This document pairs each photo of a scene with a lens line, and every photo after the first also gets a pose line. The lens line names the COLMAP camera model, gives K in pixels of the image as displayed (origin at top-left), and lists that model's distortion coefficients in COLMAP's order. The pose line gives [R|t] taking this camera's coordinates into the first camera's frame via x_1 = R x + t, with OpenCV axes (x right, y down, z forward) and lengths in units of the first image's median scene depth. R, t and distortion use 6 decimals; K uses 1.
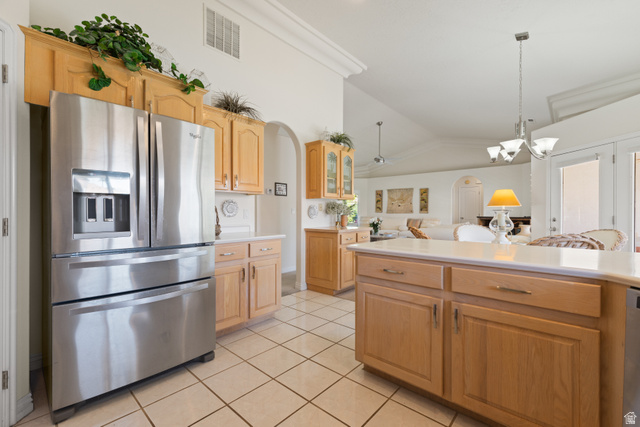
lens RADIAL K [[277.3, 0, 320.0], [0, 277.3, 213.5], [0, 0, 1]] dist [0.000980, 0.000407]
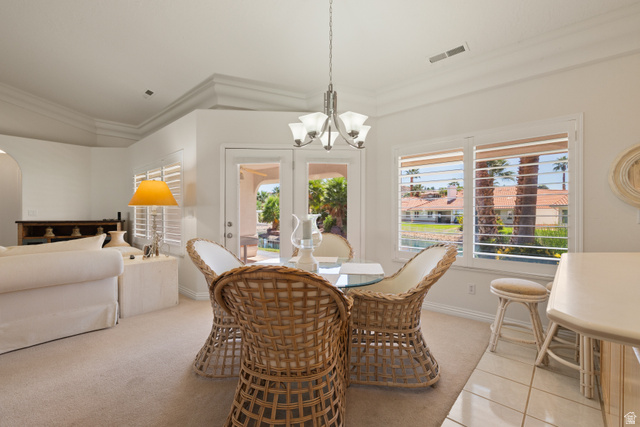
lens RADIAL K [[277.3, 0, 320.0], [0, 277.3, 213.5], [0, 0, 1]] dist [0.000980, 0.000407]
pose [[-0.006184, 0.002007, 0.999979, 0.004076], [-0.001427, 0.999997, -0.002016, -0.008421], [-0.999980, -0.001439, -0.006181, 0.738791]]
